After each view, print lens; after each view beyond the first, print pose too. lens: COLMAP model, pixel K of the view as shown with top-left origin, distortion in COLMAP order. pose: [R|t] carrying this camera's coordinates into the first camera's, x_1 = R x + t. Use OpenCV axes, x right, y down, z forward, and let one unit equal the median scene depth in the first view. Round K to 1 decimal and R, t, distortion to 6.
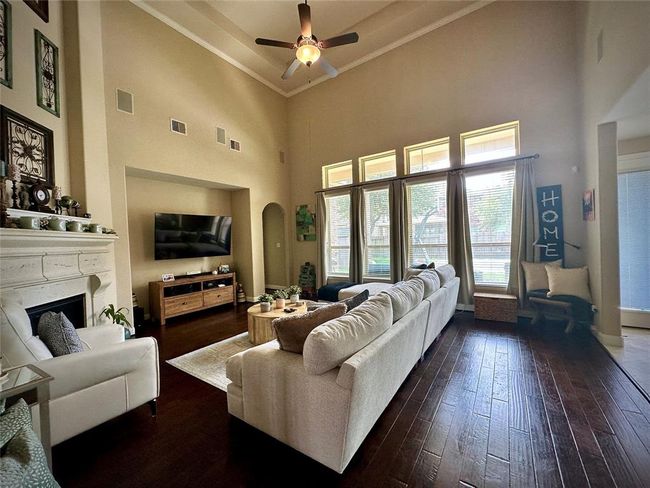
lens RADIAL K [[261.7, 0, 324.9], [0, 261.7, 242.5], [0, 0, 1]] dist [0.000374, -0.000070]
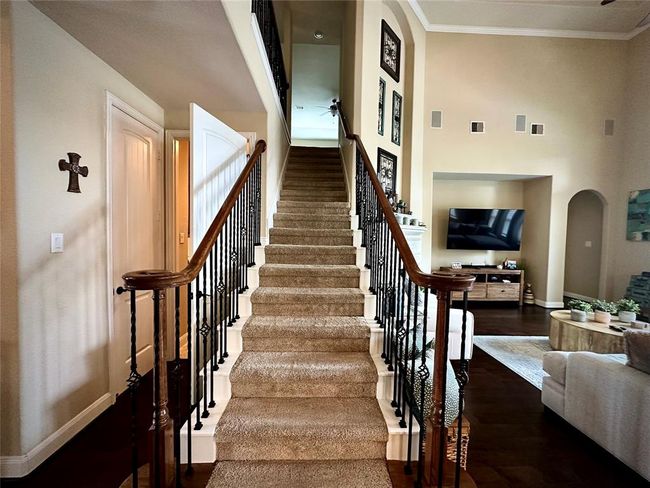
lens RADIAL K [[261.7, 0, 324.9], [0, 261.7, 242.5], [0, 0, 1]] dist [0.000374, -0.000070]
pose [[0.598376, 0.075667, -0.797635, -0.039032], [-0.047026, 0.997131, 0.059314, -0.004825], [0.799834, 0.002018, 0.600217, -0.128482]]
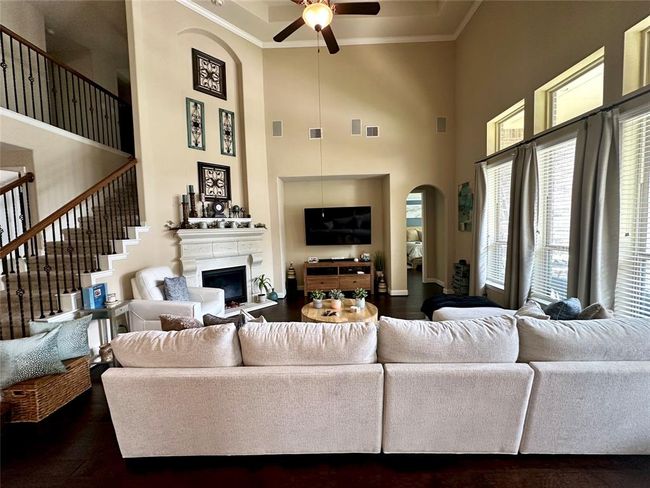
lens RADIAL K [[261.7, 0, 324.9], [0, 261.7, 242.5], [0, 0, 1]] dist [0.000374, -0.000070]
pose [[0.561380, 0.068364, -0.824730, 0.420324], [0.003201, 0.996395, 0.084772, -0.050675], [0.827552, -0.050230, 0.559137, 0.326031]]
